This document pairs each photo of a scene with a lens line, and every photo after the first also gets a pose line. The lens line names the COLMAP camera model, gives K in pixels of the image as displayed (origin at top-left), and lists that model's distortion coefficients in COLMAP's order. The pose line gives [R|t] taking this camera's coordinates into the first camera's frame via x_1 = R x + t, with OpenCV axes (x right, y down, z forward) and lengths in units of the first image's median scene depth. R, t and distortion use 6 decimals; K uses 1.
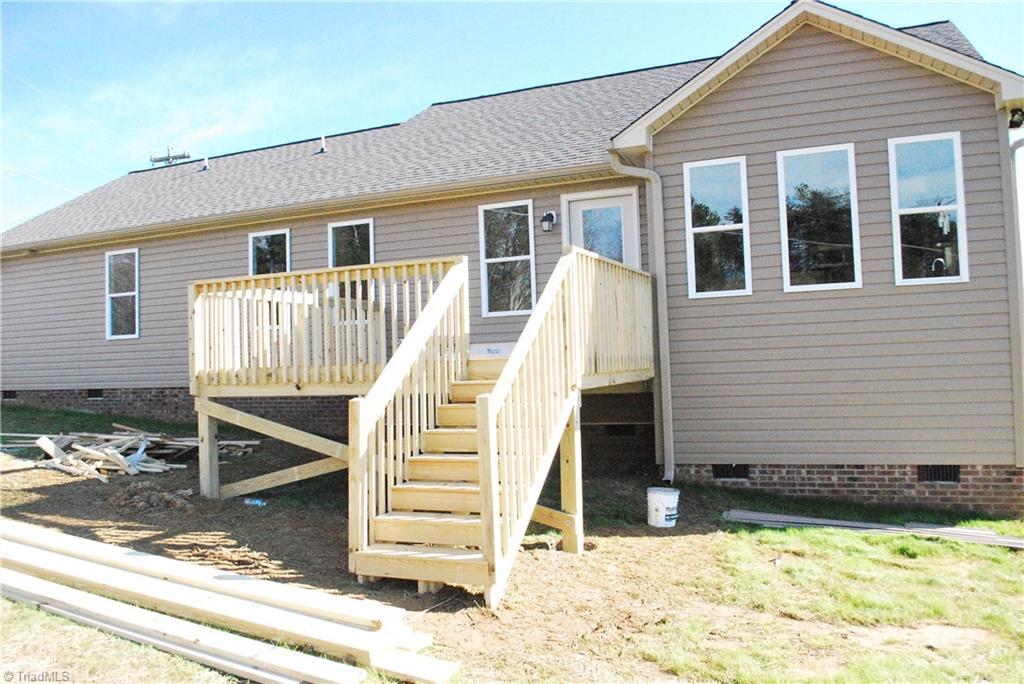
lens RADIAL K [[806.7, 0, 510.9], [0, 806.7, 343.3], [0, 0, 1]] dist [-0.084920, 0.016268]
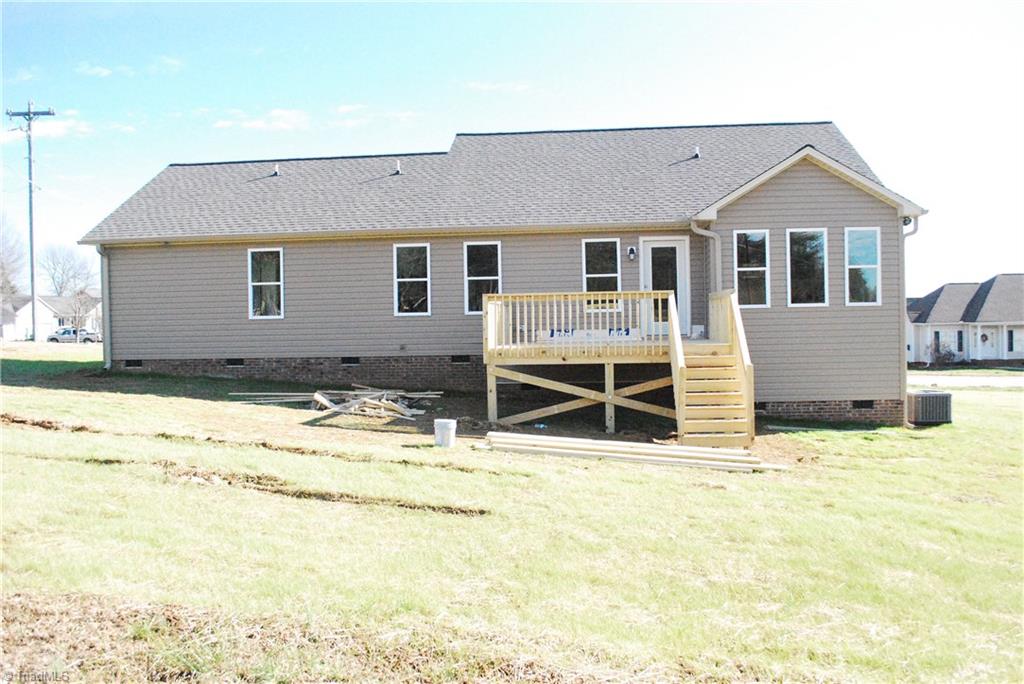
lens RADIAL K [[859.5, 0, 512.4], [0, 859.5, 339.0], [0, 0, 1]] dist [-0.071130, -0.004804]
pose [[0.954854, 0.008501, 0.296953, -0.817320], [-0.019820, 0.999186, 0.035127, -0.045953], [-0.296413, -0.039427, 0.954246, -0.658006]]
